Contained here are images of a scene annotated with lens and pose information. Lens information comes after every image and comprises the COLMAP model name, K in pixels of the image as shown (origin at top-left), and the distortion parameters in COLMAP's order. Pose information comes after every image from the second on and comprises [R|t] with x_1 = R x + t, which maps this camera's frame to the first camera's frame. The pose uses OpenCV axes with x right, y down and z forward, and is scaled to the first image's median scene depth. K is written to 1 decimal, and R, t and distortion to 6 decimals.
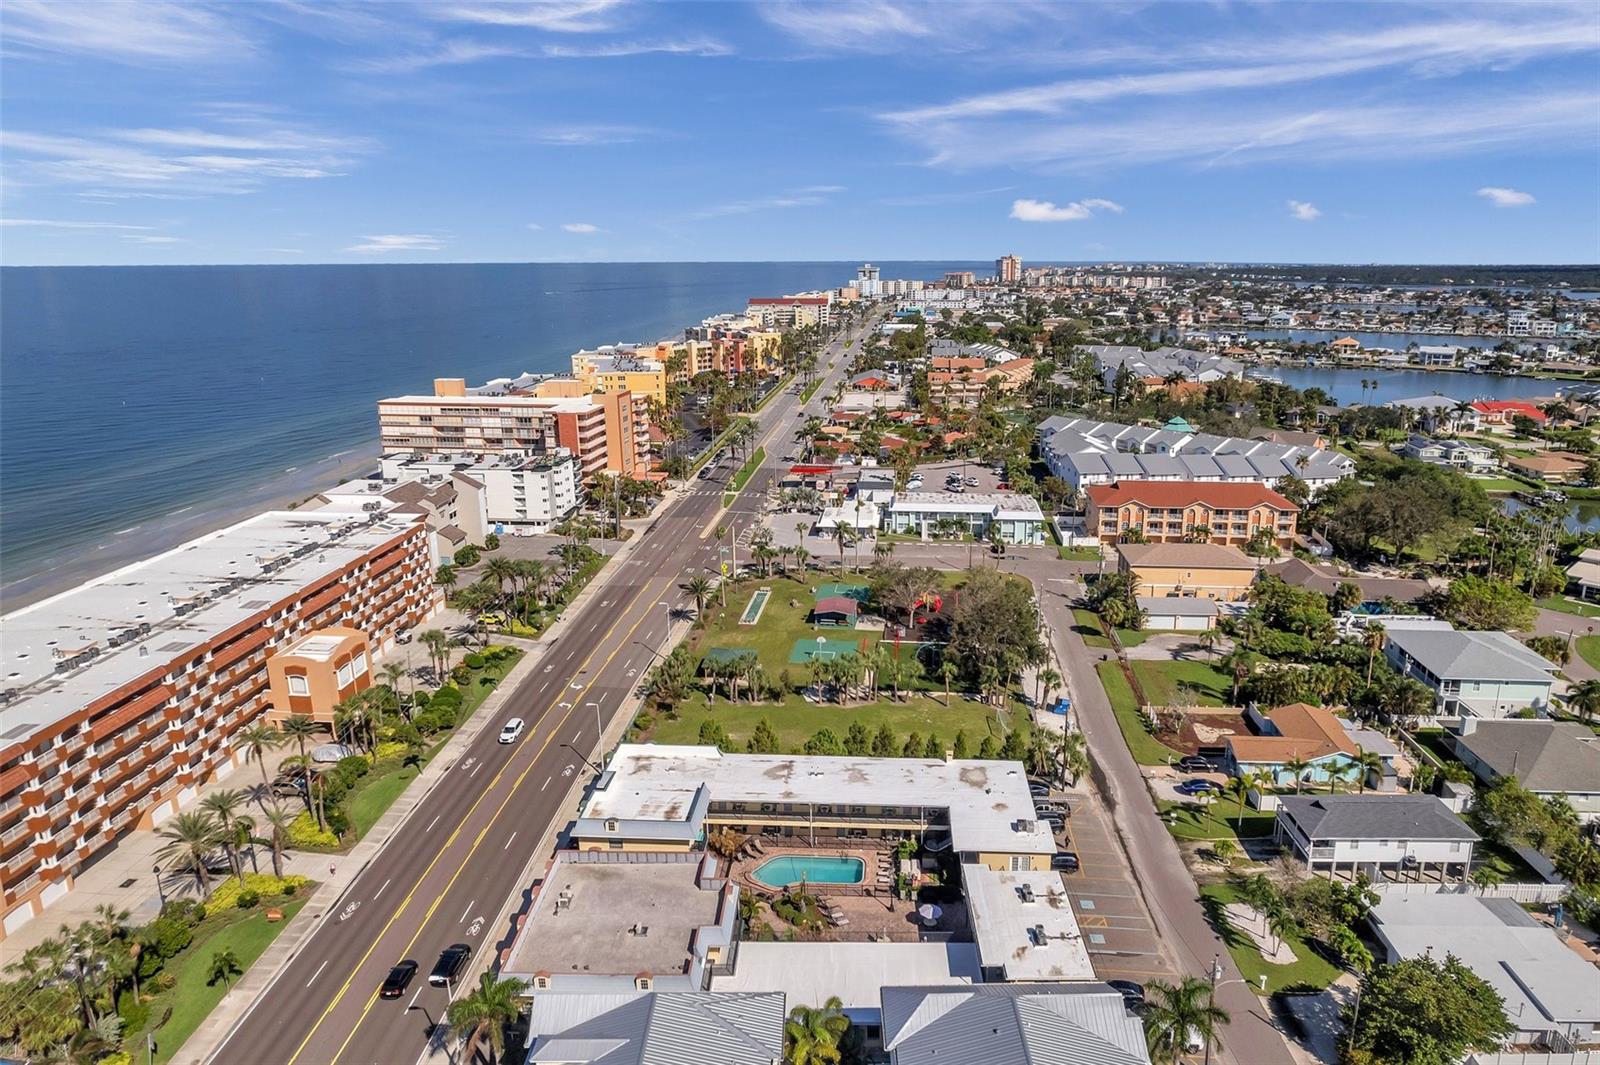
lens RADIAL K [[1052.8, 0, 847.5], [0, 1052.8, 478.2], [0, 0, 1]] dist [-0.062491, 0.045918]
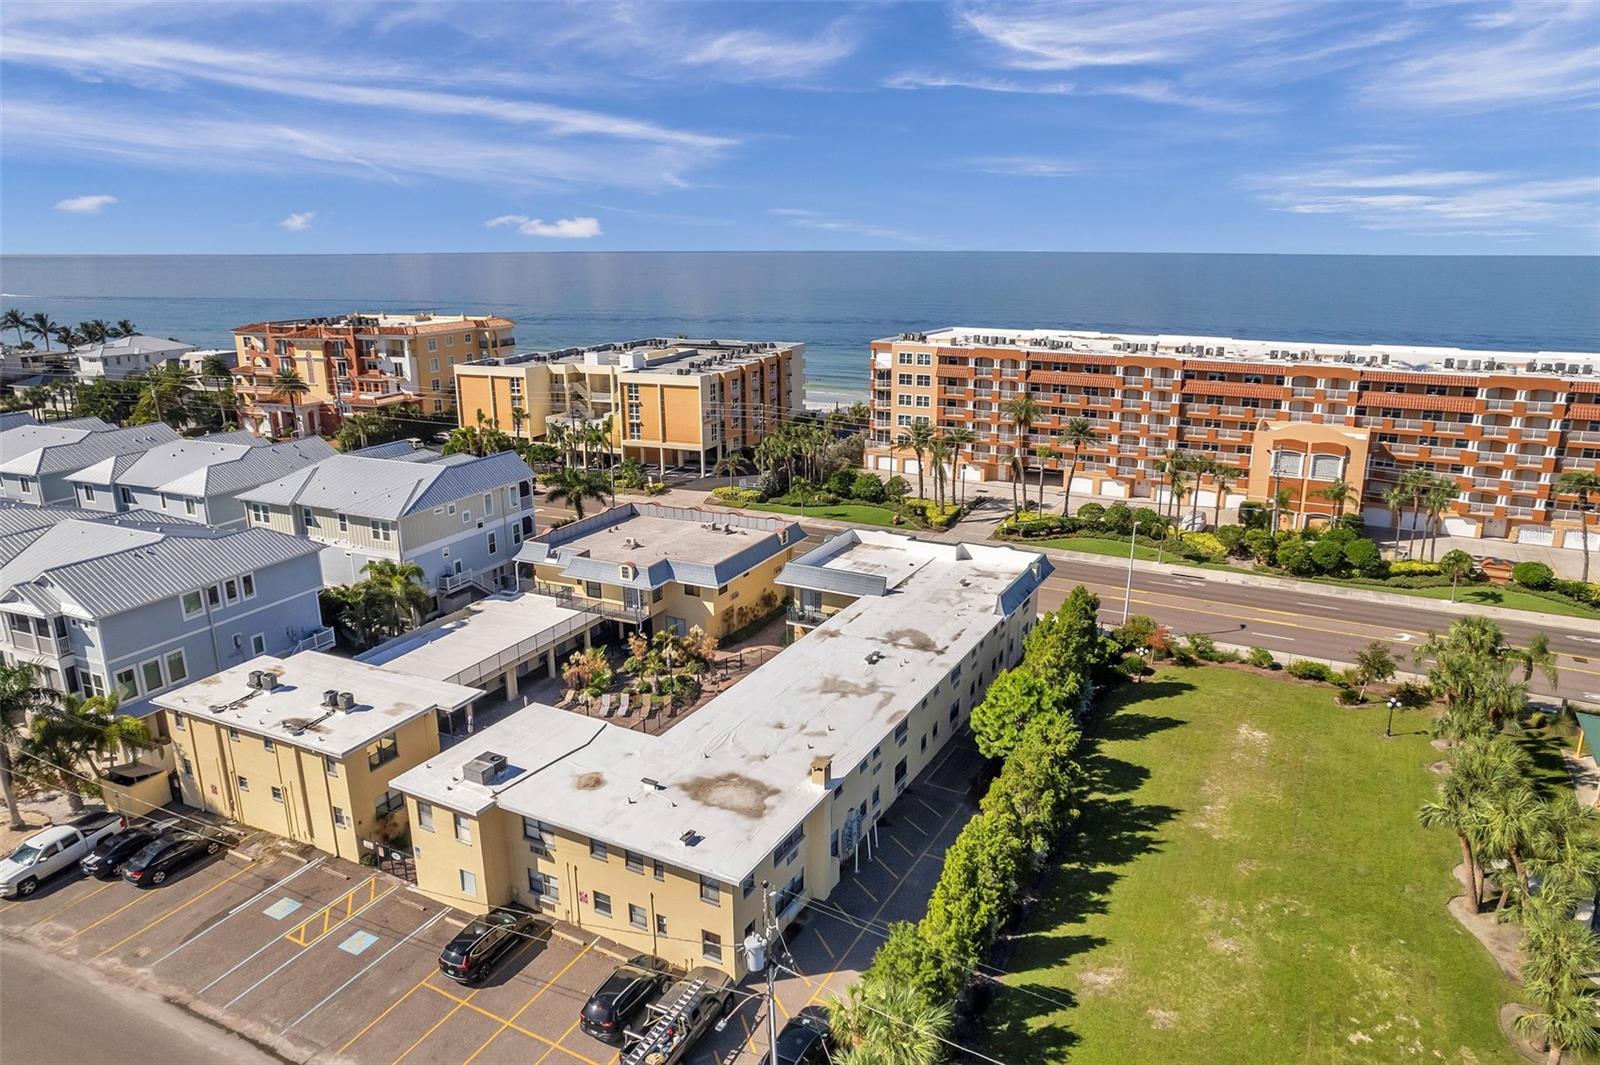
lens RADIAL K [[1037.3, 0, 800.5], [0, 1037.3, 532.0], [0, 0, 1]] dist [-0.072618, 0.075207]
pose [[-0.435004, 0.238178, -0.868357, 0.301535], [-0.190263, 0.918293, 0.347186, 0.028424], [0.880098, 0.316243, -0.354144, 0.776056]]
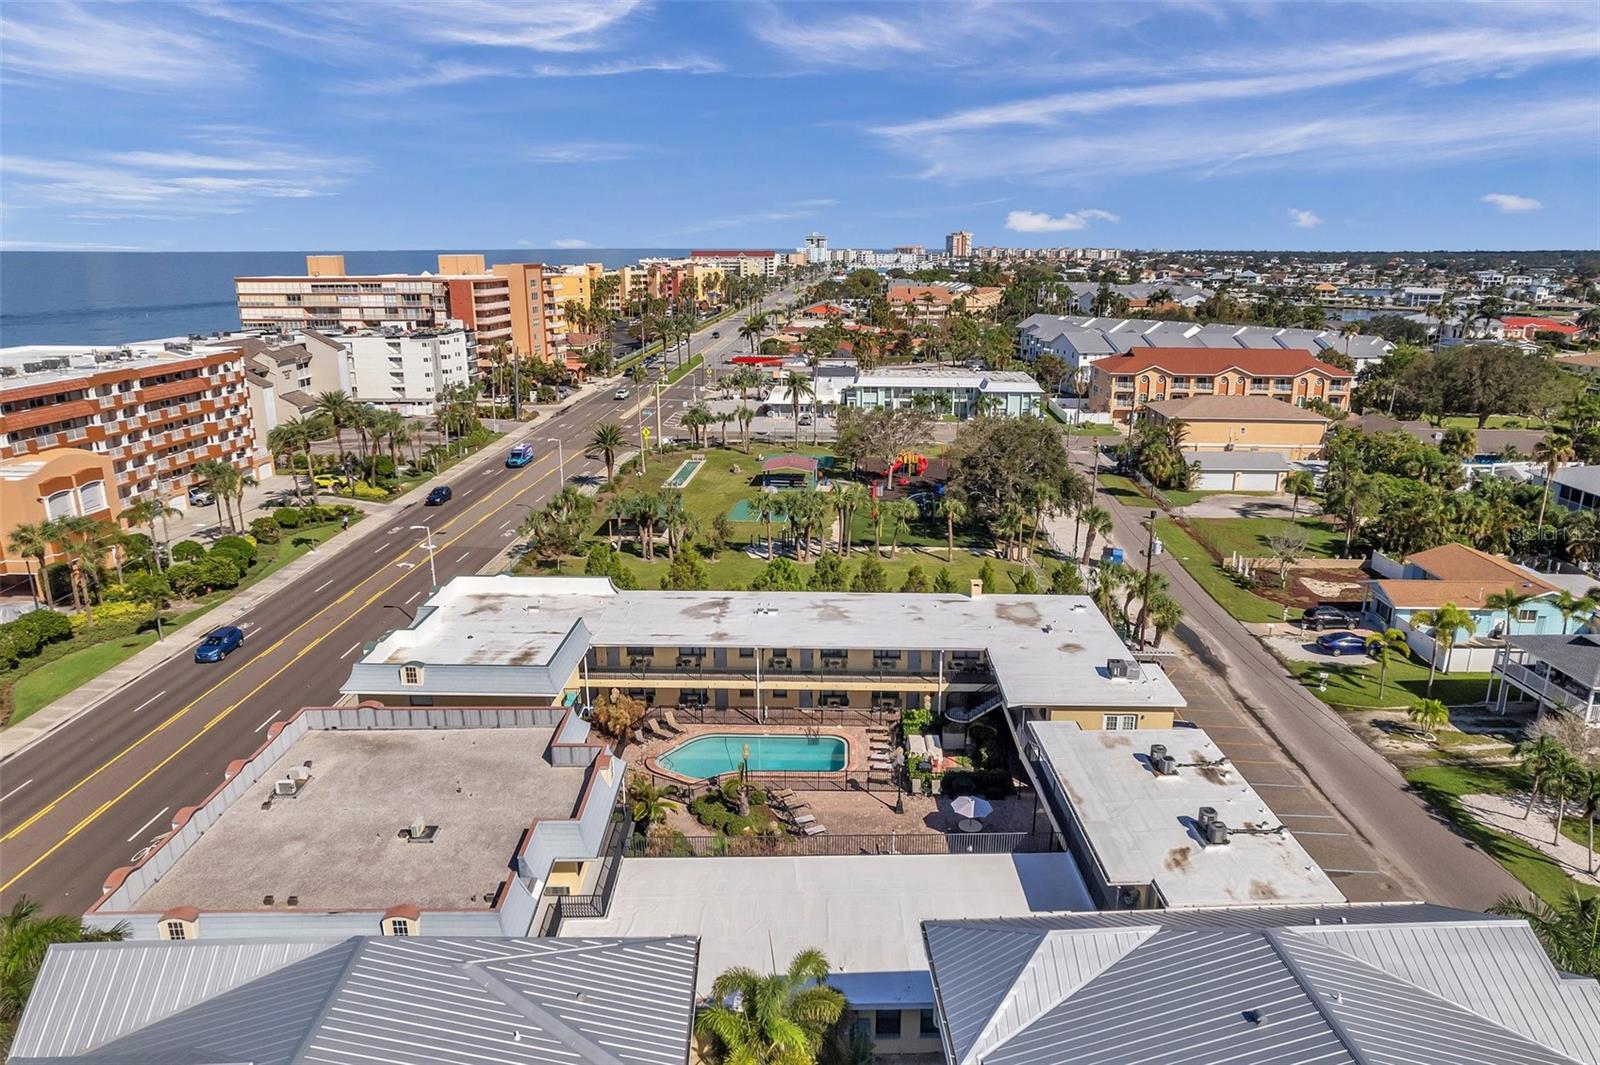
lens RADIAL K [[1050.6, 0, 823.3], [0, 1050.6, 504.1], [0, 0, 1]] dist [-0.070391, 0.060346]
pose [[0.999619, -0.006358, 0.026855, -0.008180], [0.005528, 0.999508, 0.030859, 0.136506], [-0.027038, -0.030699, 0.999163, 0.259423]]
